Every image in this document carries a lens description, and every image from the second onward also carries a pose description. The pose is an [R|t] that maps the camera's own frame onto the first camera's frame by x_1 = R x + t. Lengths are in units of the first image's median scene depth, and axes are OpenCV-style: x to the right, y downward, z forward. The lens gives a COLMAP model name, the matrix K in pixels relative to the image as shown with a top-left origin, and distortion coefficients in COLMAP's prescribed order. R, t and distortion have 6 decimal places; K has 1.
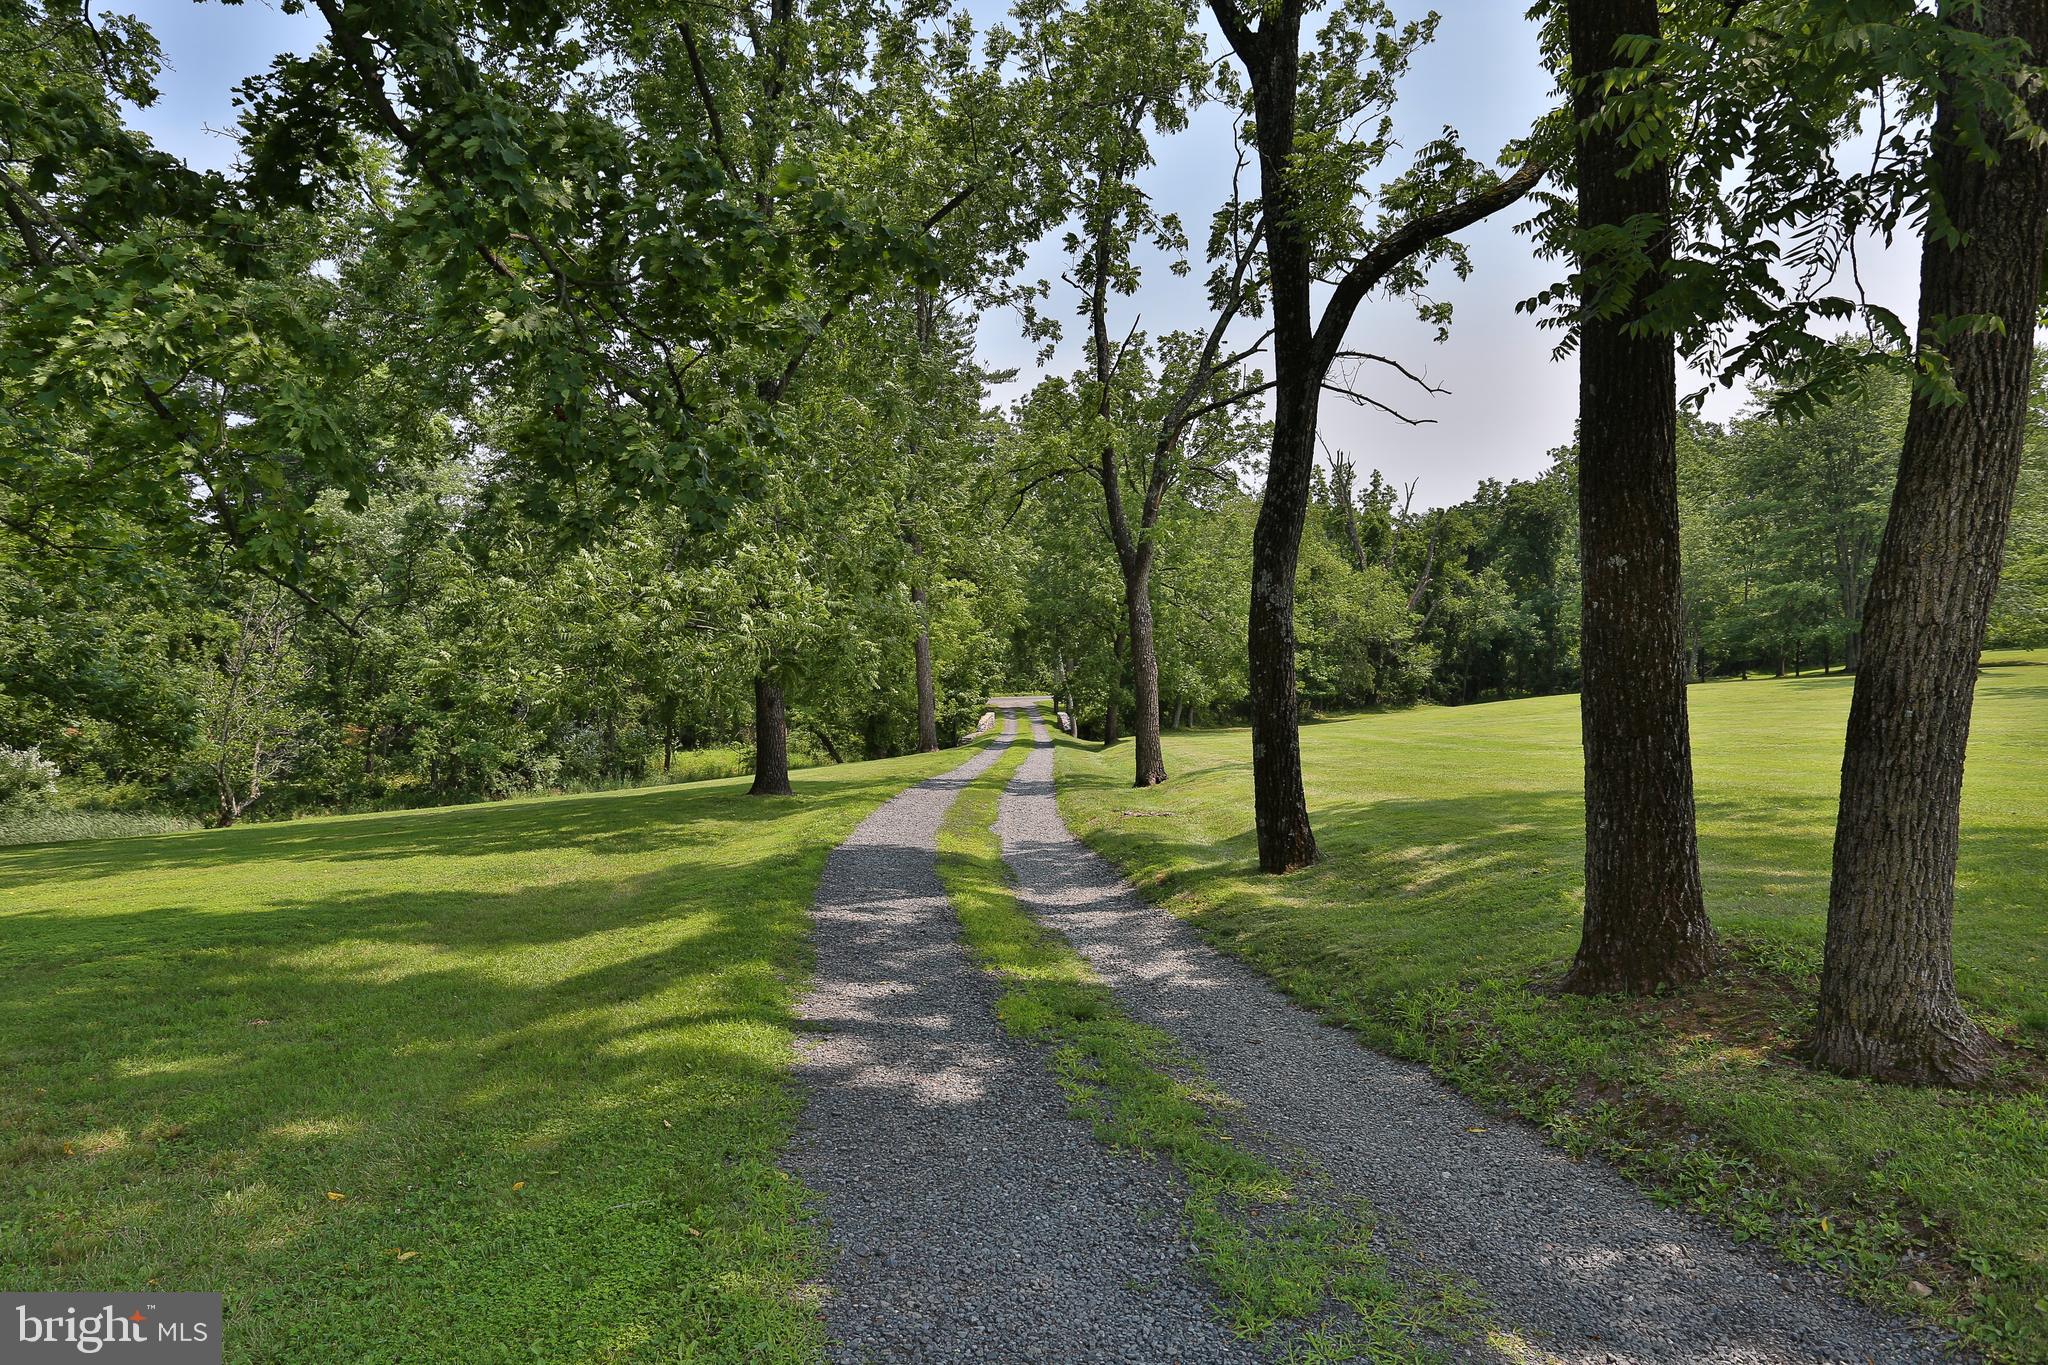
lens RADIAL K [[1315.8, 0, 1028.9], [0, 1315.8, 680.5], [0, 0, 1]] dist [0.006915, 0.001764]
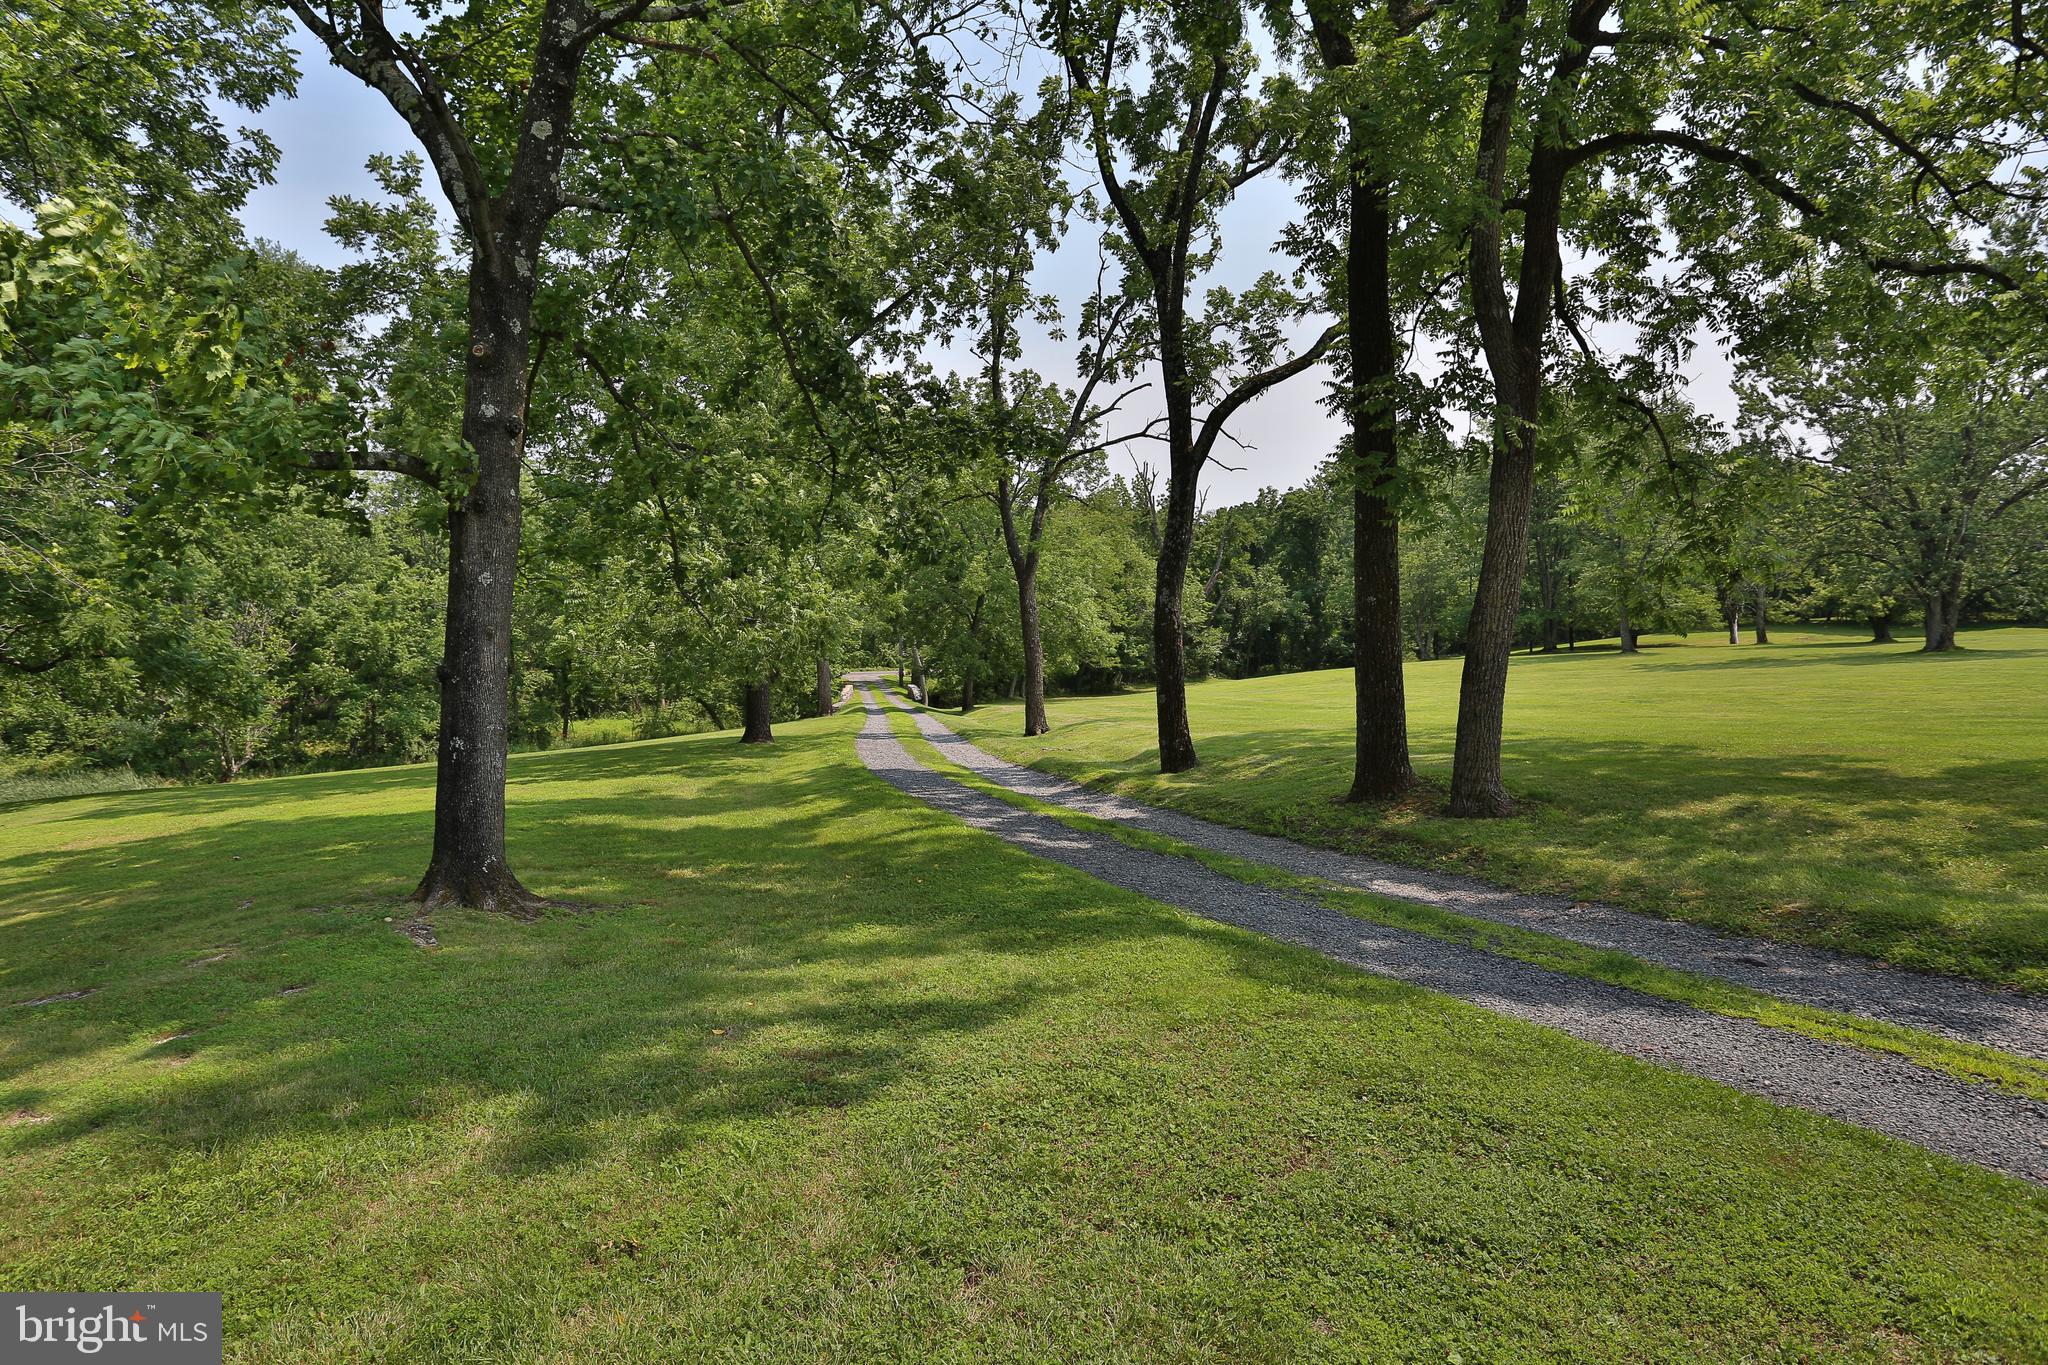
lens RADIAL K [[1178.9, 0, 1019.7], [0, 1178.9, 683.5], [0, 0, 1]] dist [-0.007410, -0.000523]
pose [[0.991359, -0.002431, 0.131156, -0.051028], [-0.000432, 0.999762, 0.021801, 0.000485], [-0.131178, -0.021670, 0.991122, -0.112944]]
